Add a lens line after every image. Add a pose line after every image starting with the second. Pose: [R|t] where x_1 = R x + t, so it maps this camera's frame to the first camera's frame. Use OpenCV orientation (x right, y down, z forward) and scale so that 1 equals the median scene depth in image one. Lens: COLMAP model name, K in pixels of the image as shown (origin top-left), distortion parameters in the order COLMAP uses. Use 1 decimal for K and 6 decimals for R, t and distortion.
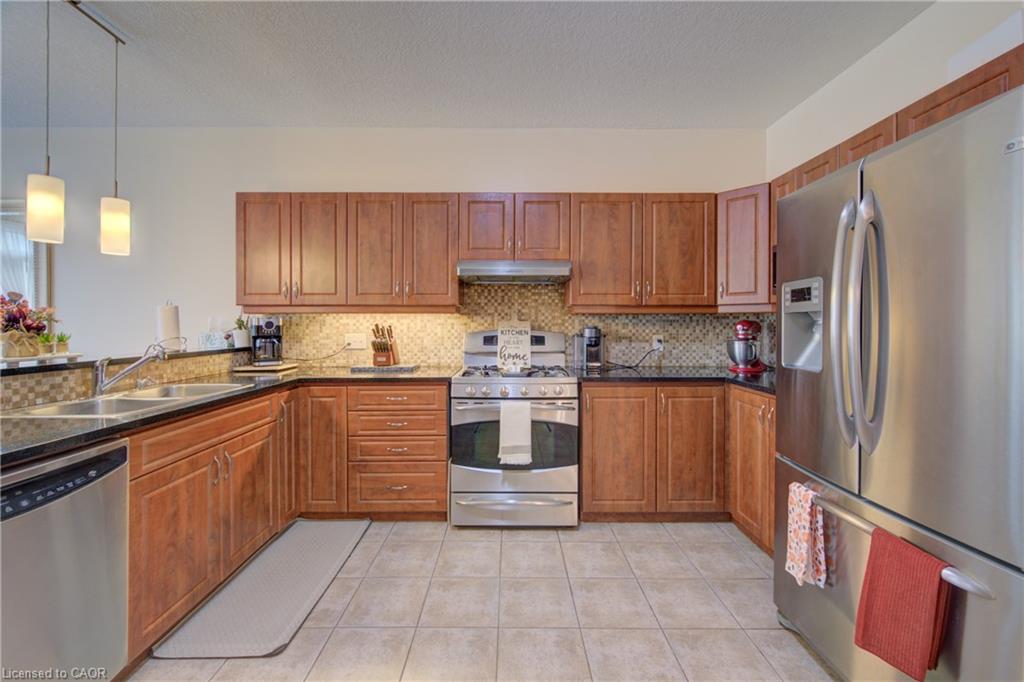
lens RADIAL K [[413.0, 0, 506.0], [0, 413.0, 324.3], [0, 0, 1]] dist [-0.006003, 0.000351]
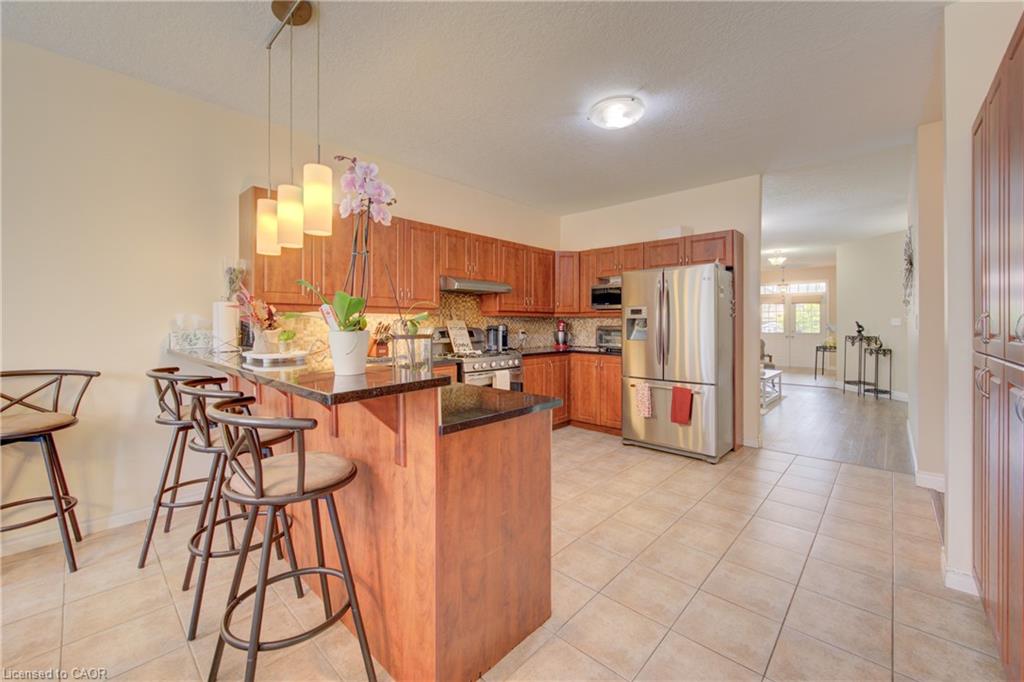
lens RADIAL K [[413.0, 0, 521.1], [0, 413.0, 323.2], [0, 0, 1]] dist [-0.006003, 0.000351]
pose [[0.668350, 0.001096, 0.743846, -0.943484], [-0.001692, 0.999999, 0.000048, 0.001367], [-0.743845, -0.001291, 0.668351, -0.113698]]
